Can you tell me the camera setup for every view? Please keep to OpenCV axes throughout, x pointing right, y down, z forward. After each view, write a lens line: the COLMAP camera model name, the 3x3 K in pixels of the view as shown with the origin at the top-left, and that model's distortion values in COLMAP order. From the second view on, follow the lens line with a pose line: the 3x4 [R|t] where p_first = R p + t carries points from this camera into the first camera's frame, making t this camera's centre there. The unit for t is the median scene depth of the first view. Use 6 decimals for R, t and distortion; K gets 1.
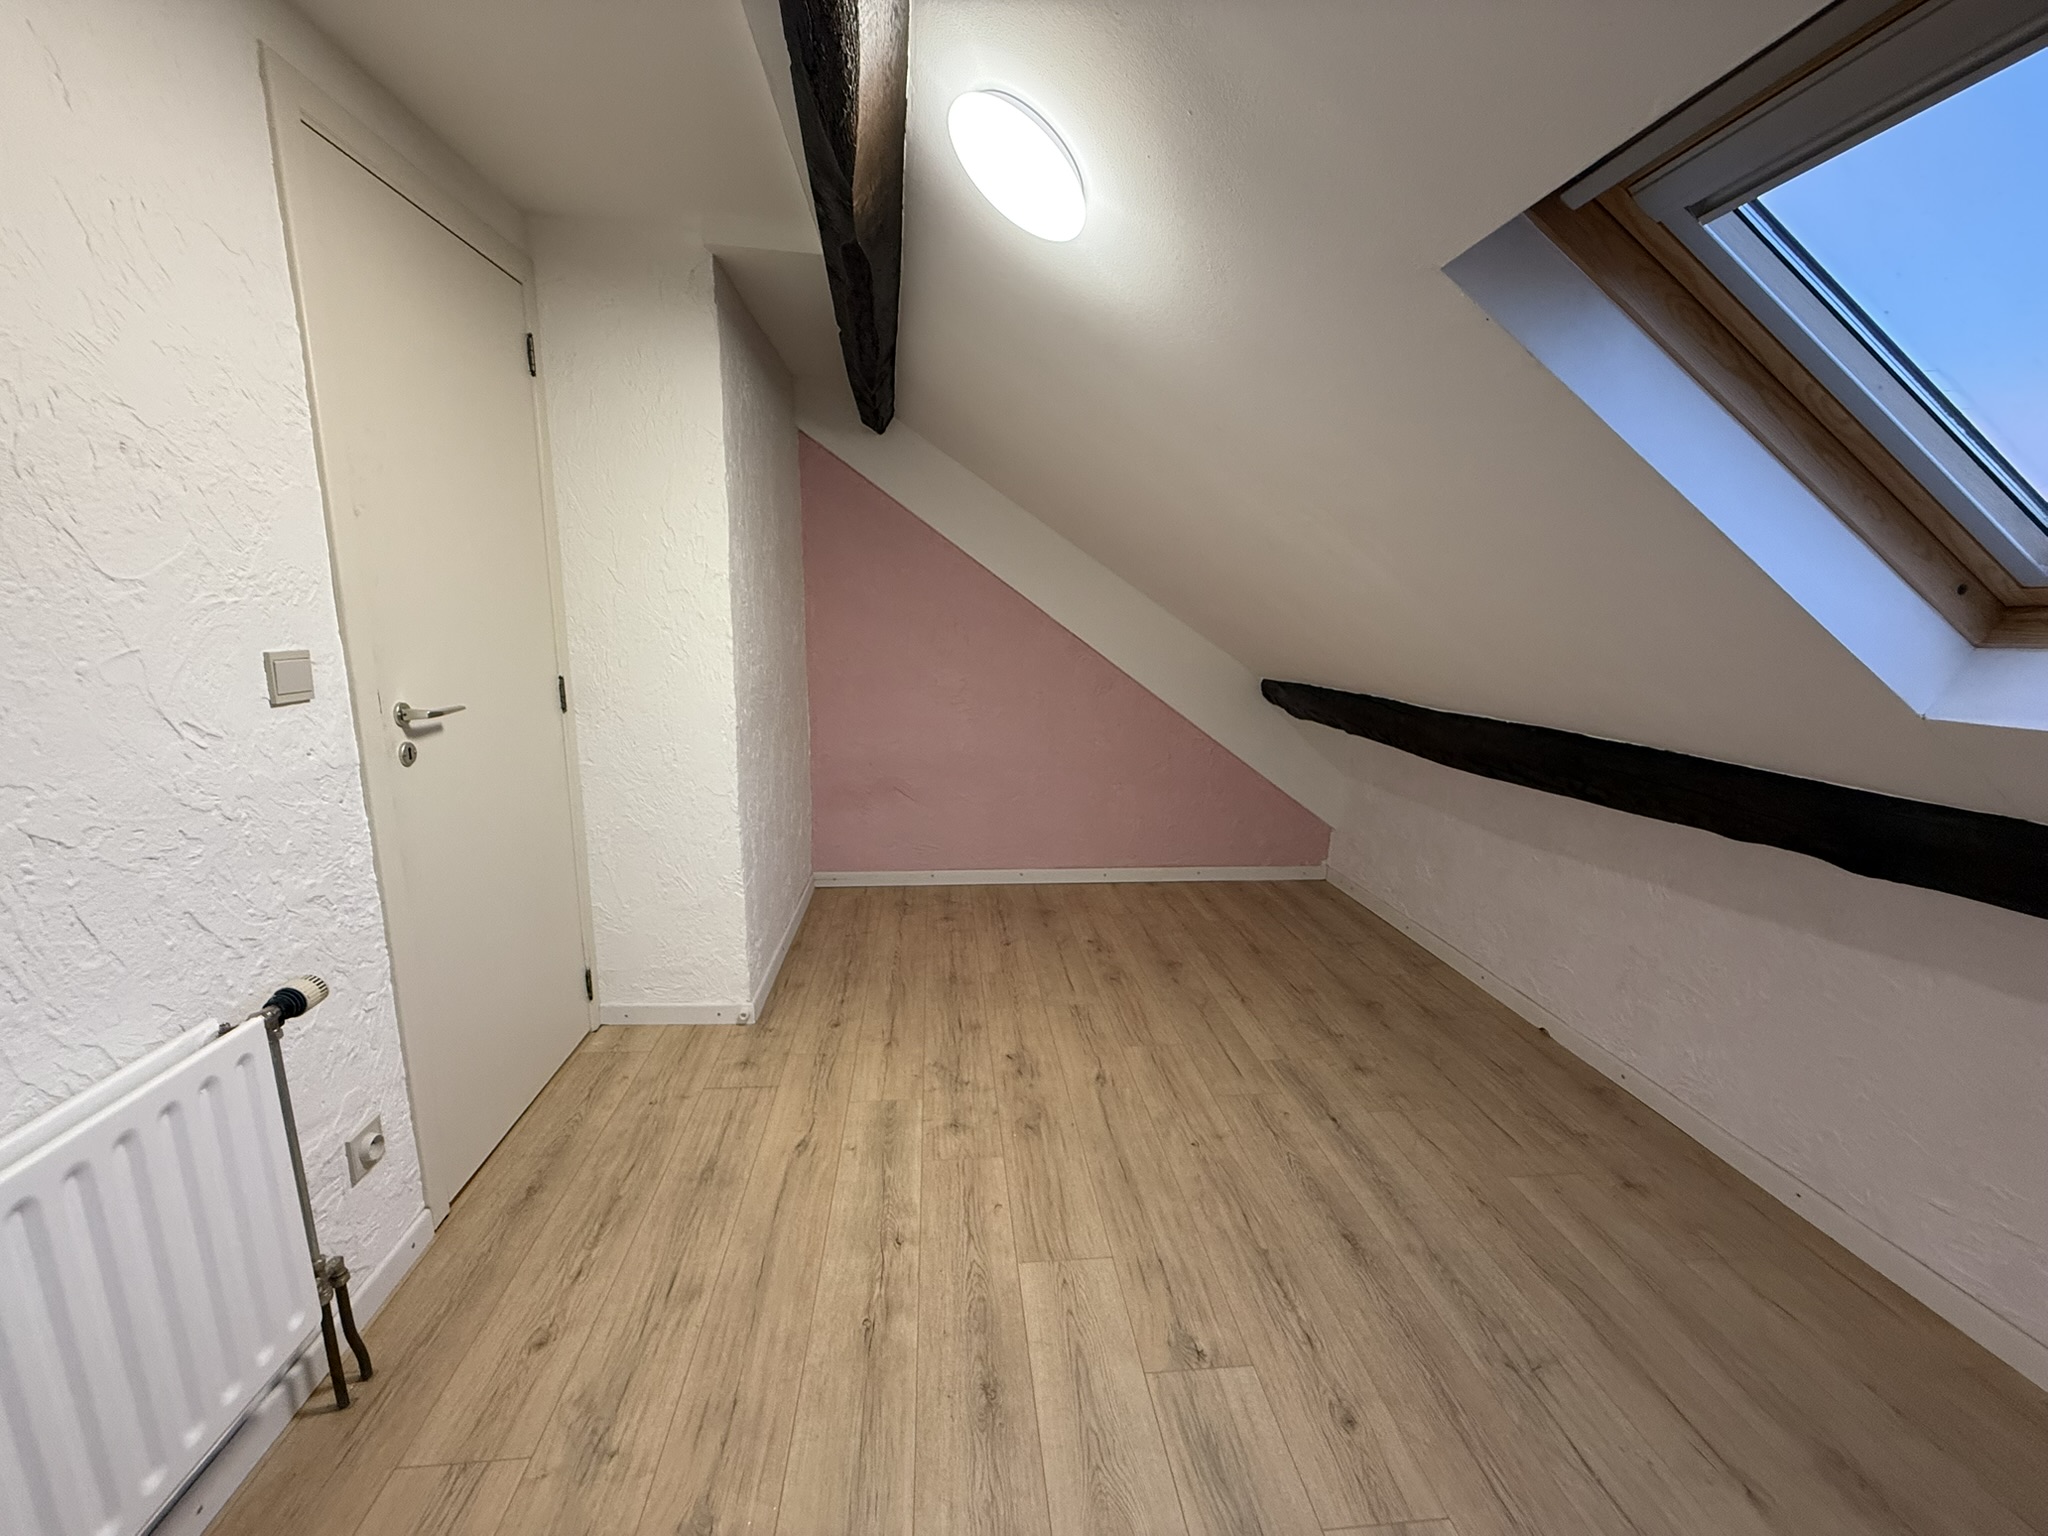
lens RADIAL K [[815.9, 0, 1019.5], [0, 815.9, 771.2], [0, 0, 1]] dist [0.000687, 0.000056]
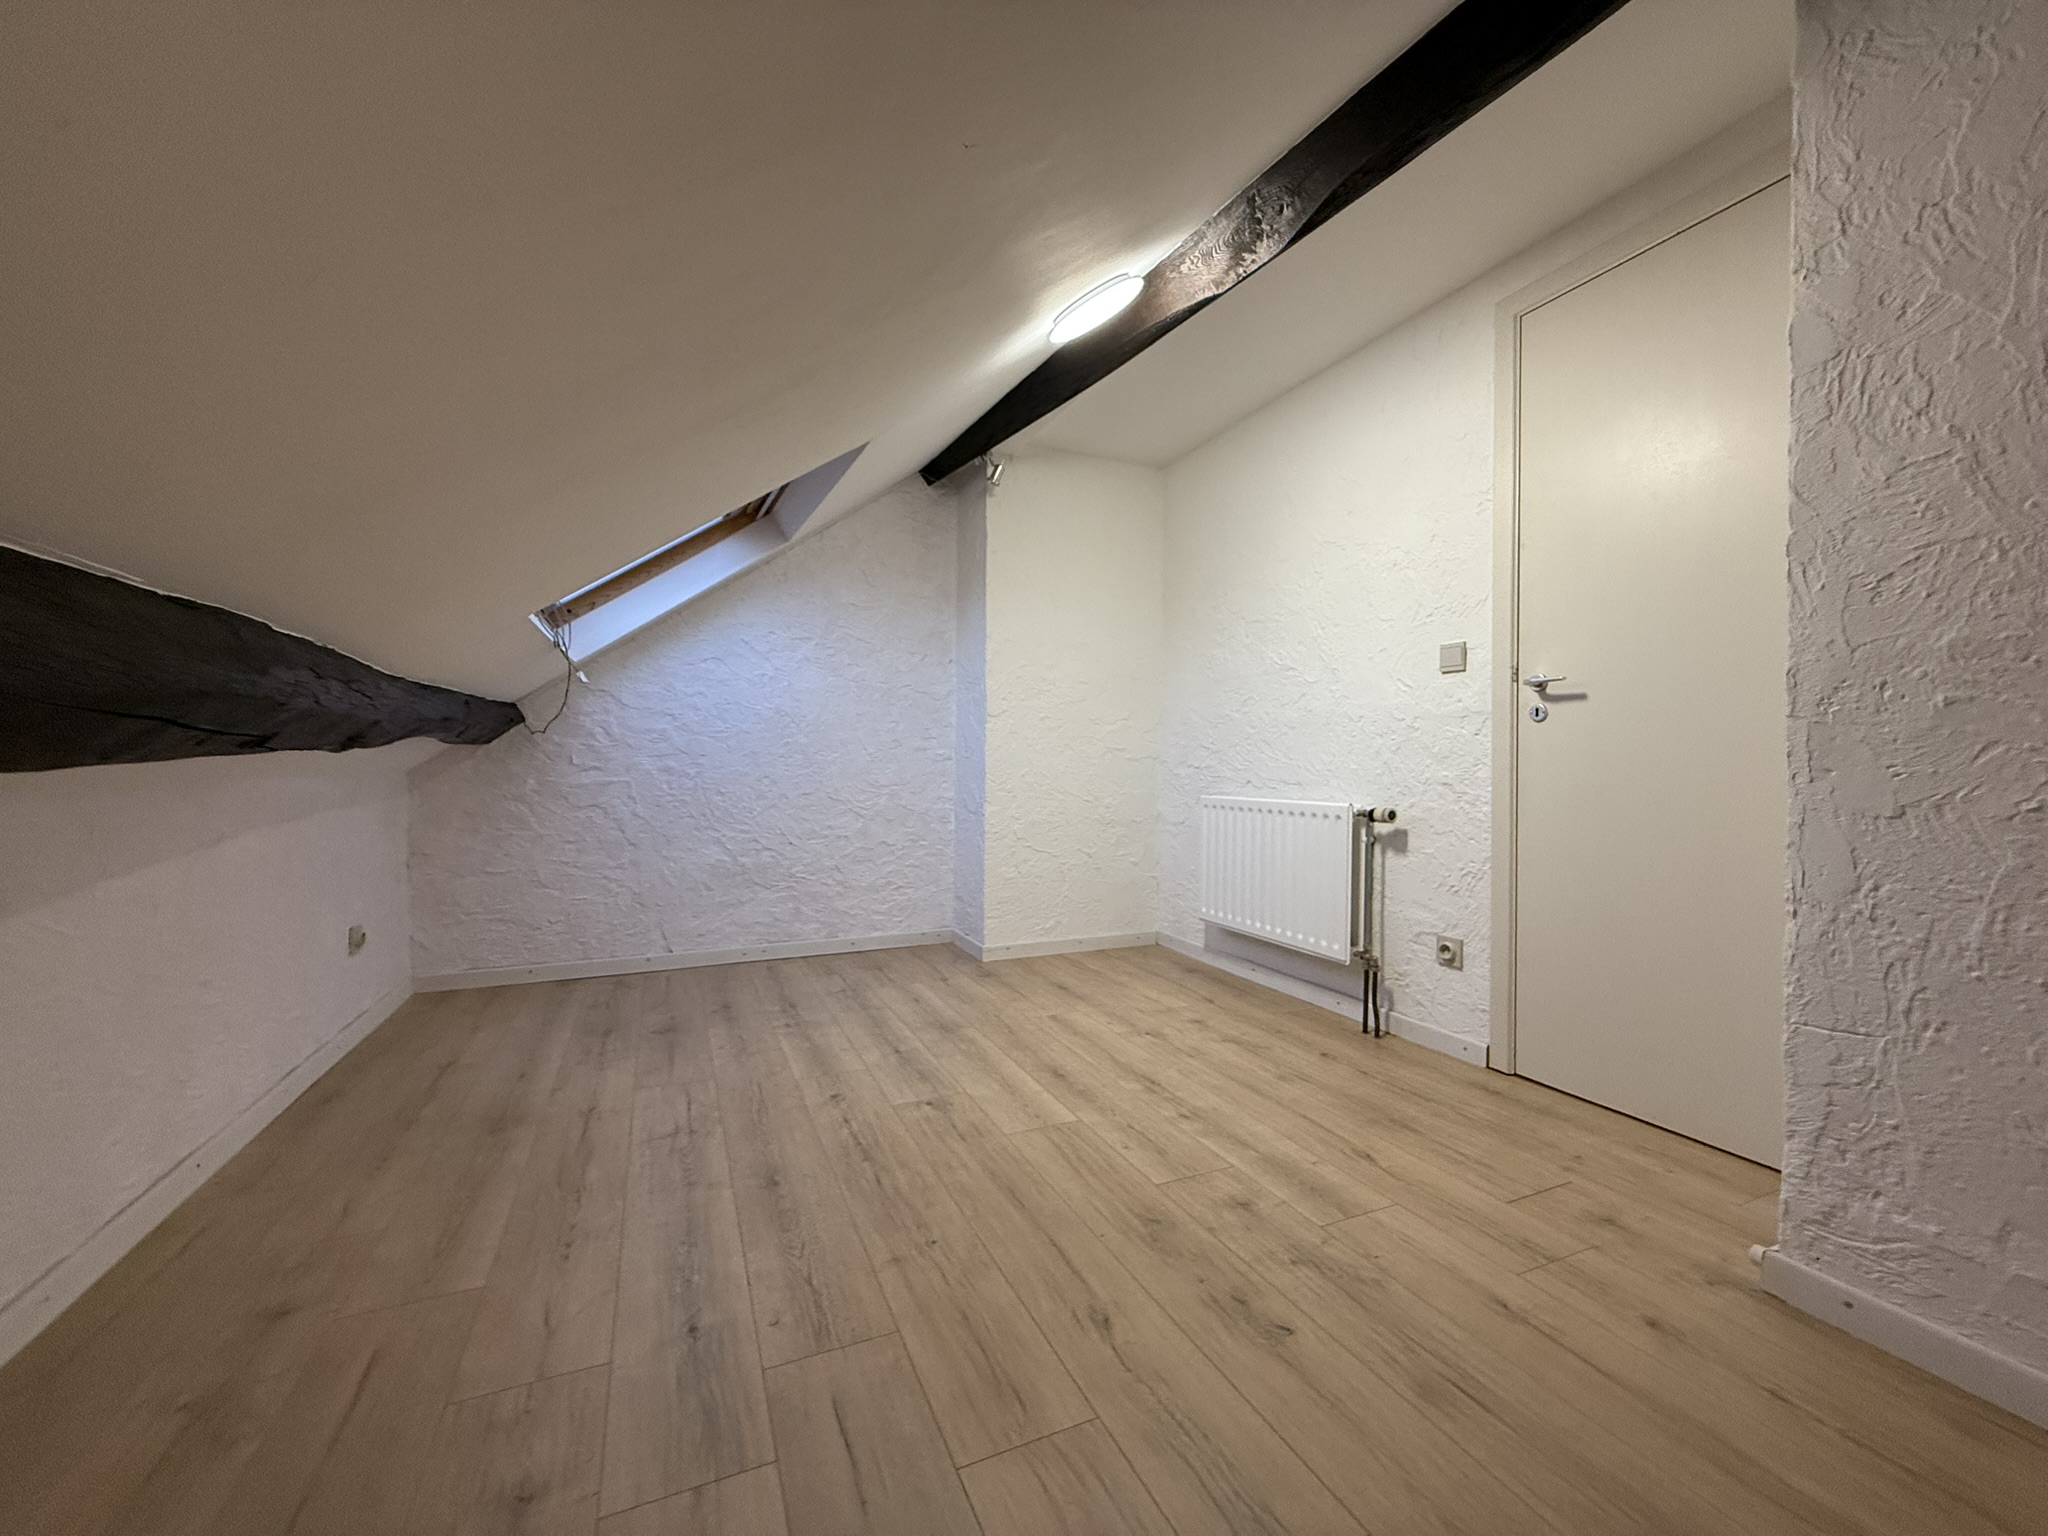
lens RADIAL K [[825.0, 0, 1024.0], [0, 825.0, 768.0], [0, 0, 1]] dist [-0.000205, 0.000007]
pose [[-0.950848, -0.022722, -0.308823, 0.413113], [-0.086882, 0.976821, 0.195634, -0.110451], [0.297220, 0.212850, -0.930782, 1.792764]]
